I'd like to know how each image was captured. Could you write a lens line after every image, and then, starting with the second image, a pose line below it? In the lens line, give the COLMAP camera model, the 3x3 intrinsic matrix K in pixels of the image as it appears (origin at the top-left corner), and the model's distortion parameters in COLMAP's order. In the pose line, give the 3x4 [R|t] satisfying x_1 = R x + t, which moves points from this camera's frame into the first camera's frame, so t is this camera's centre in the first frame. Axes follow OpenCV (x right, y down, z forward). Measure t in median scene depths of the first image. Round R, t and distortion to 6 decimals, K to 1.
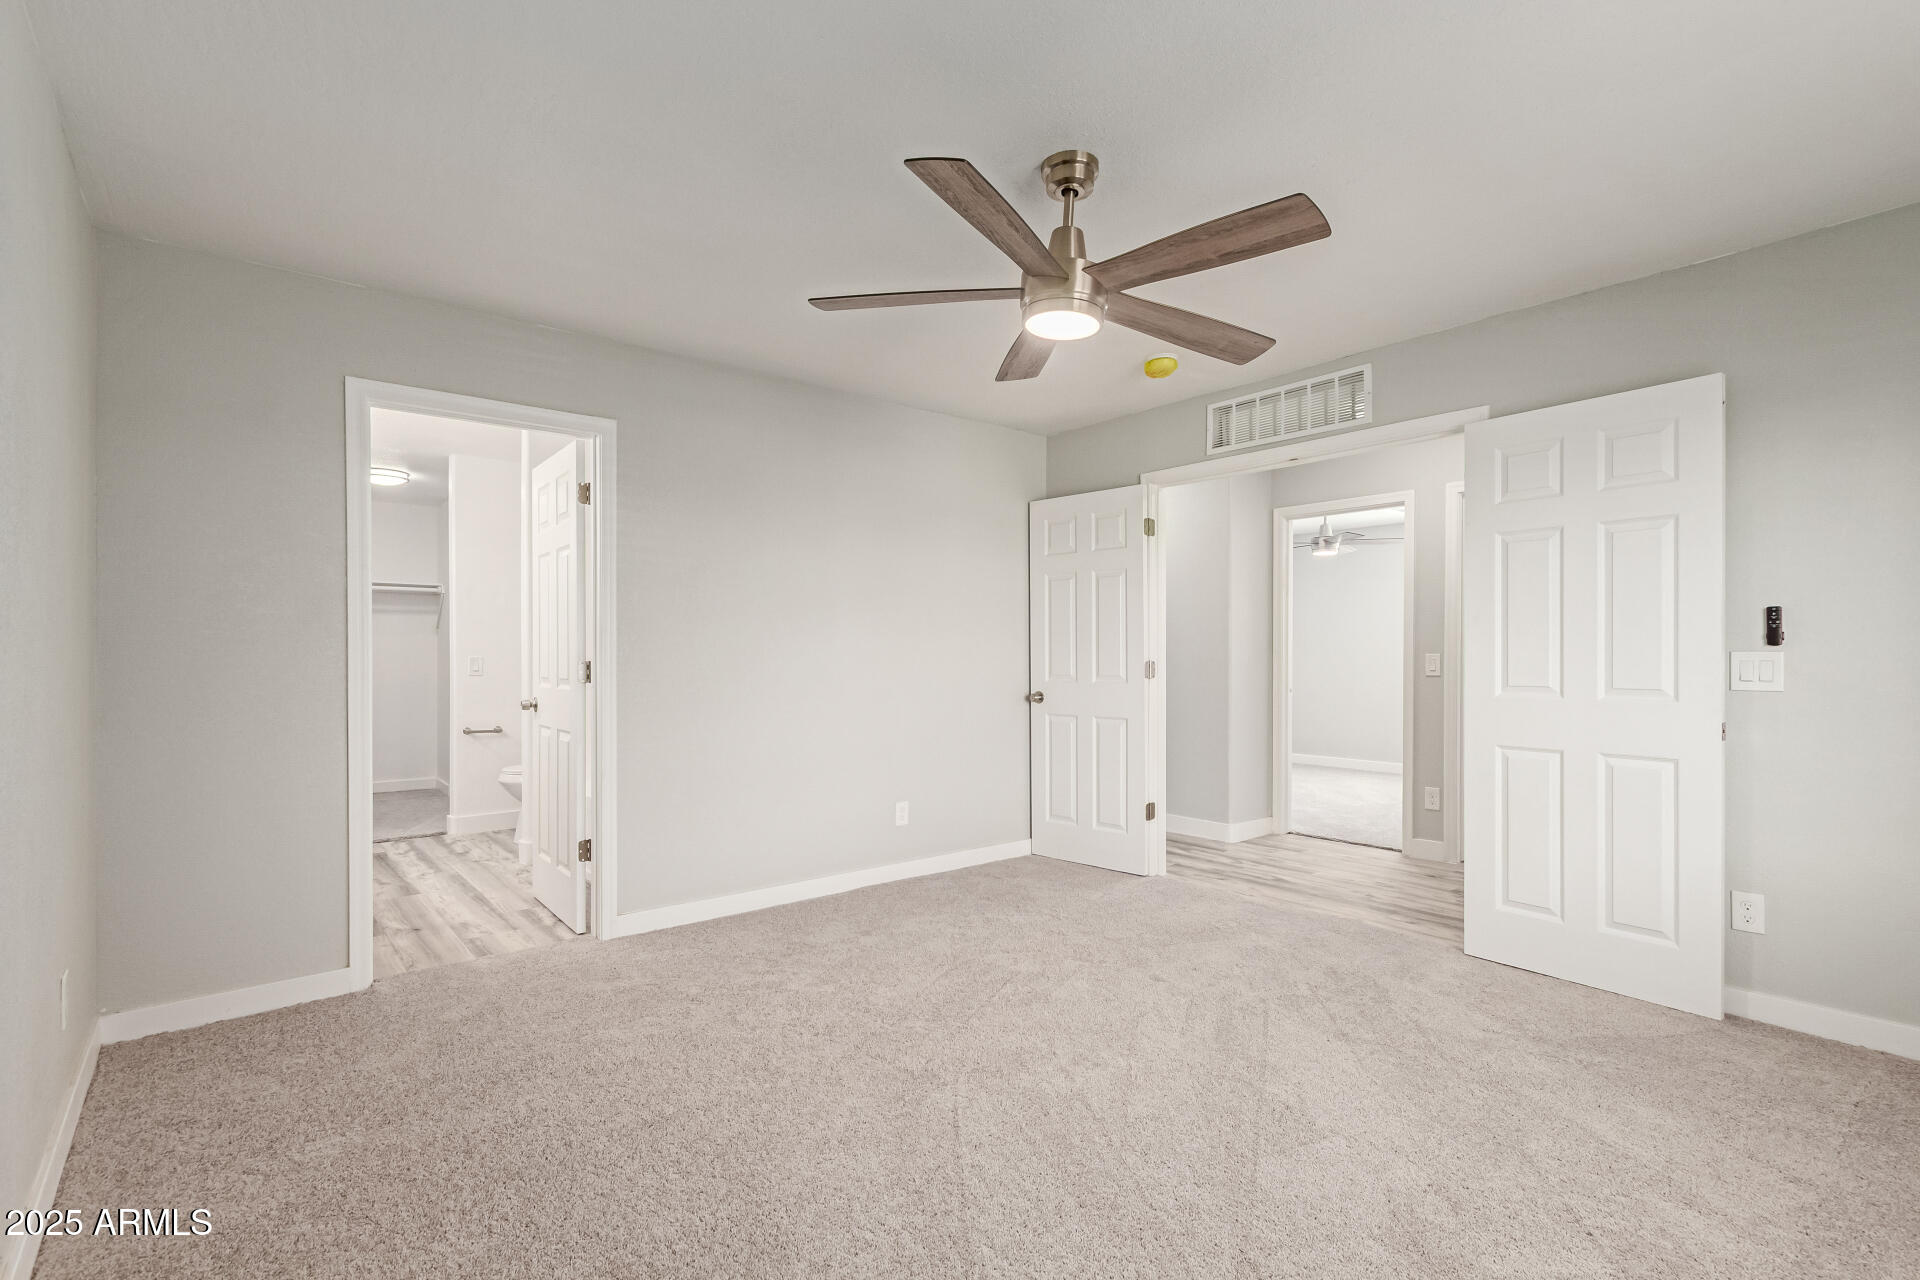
lens RADIAL K [[880.5, 0, 973.0], [0, 880.5, 658.8], [0, 0, 1]] dist [0.011803, -0.006351]
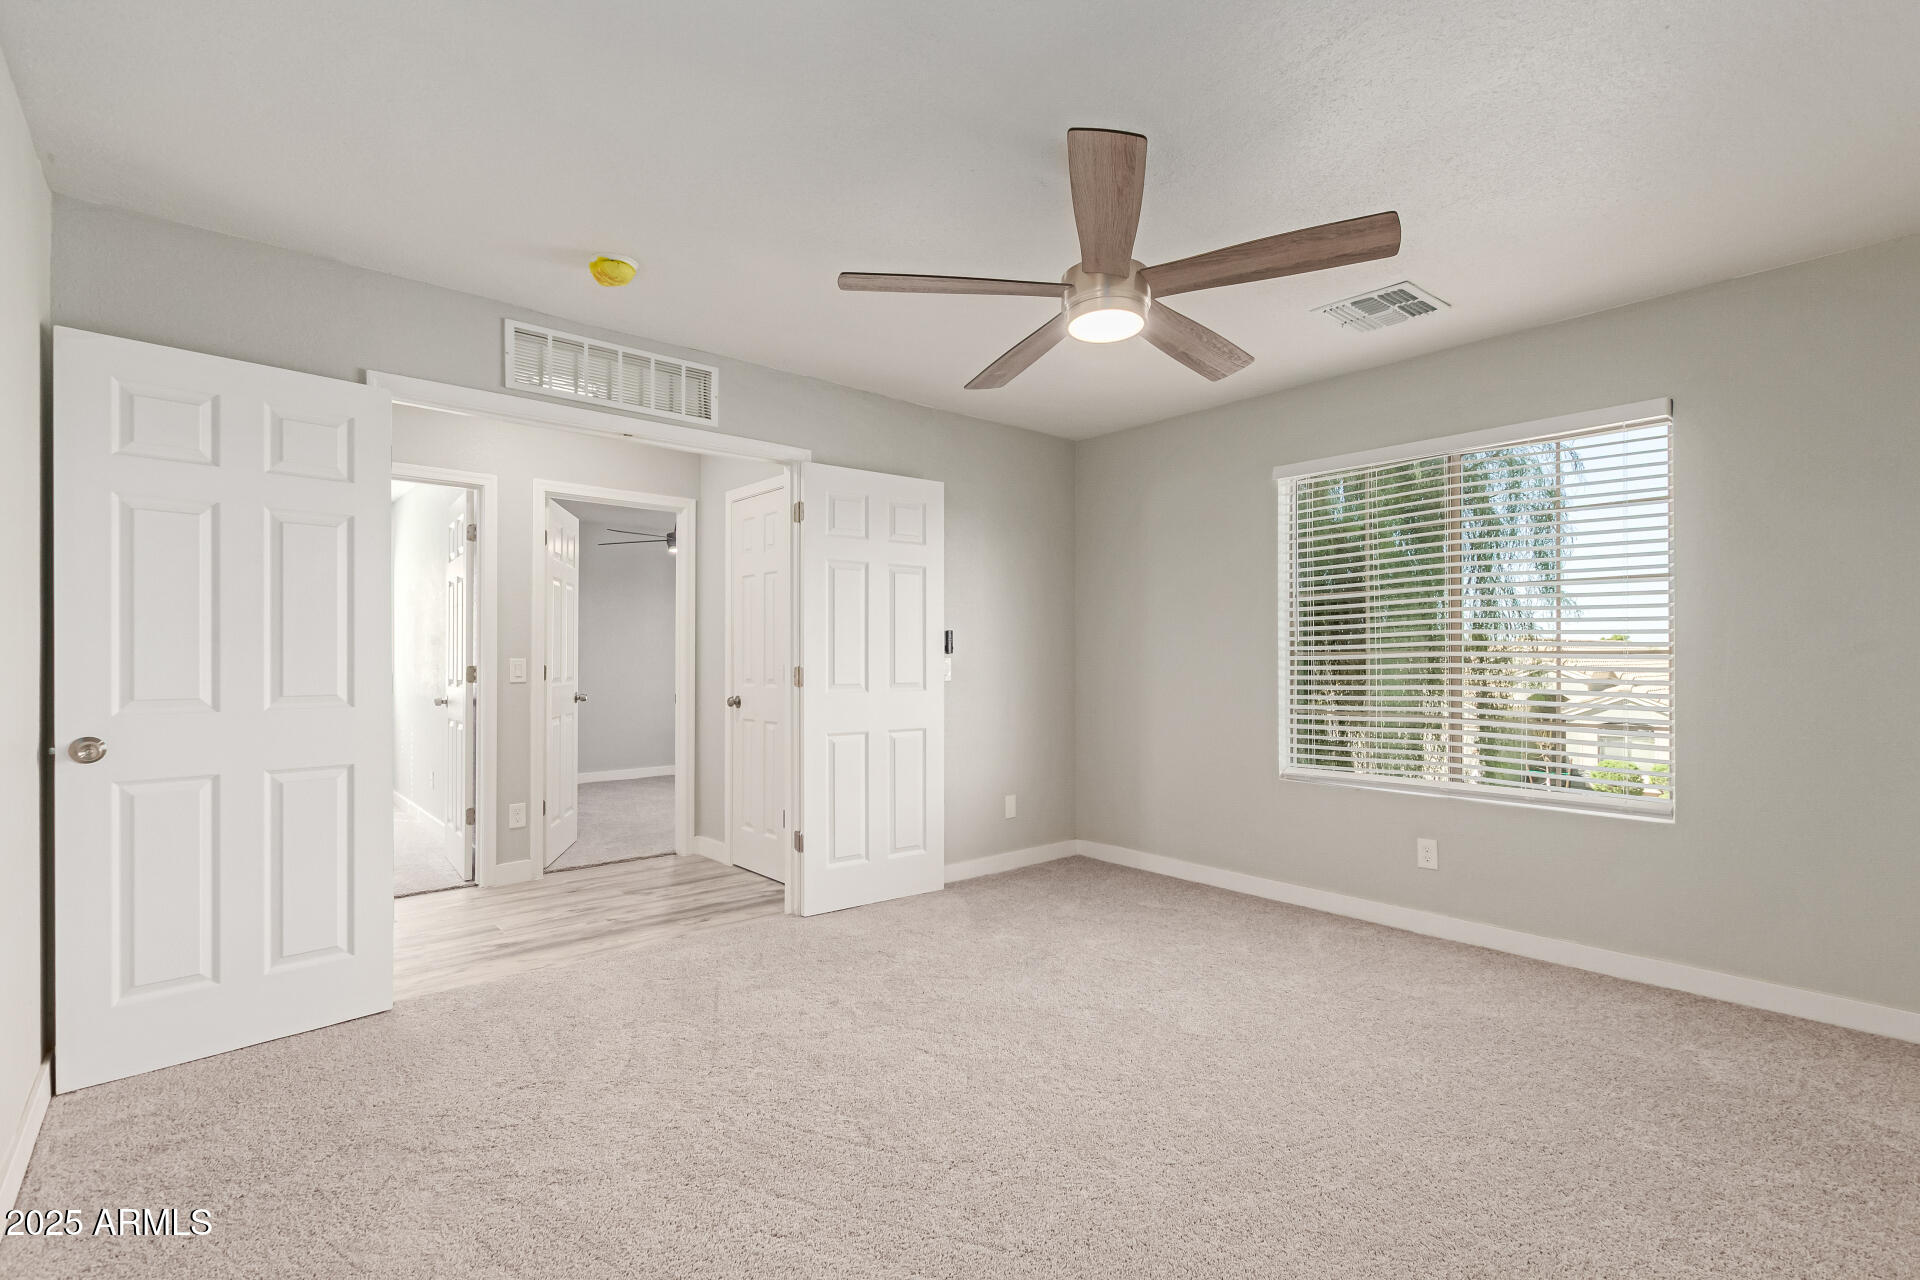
lens RADIAL K [[880.5, 0, 973.0], [0, 880.5, 658.8], [0, 0, 1]] dist [0.011803, -0.006351]
pose [[-0.020674, 0.002108, 0.999784, -0.552182], [0.007412, 0.999971, -0.001955, -0.000944], [-0.999759, 0.007370, -0.020689, 0.729330]]
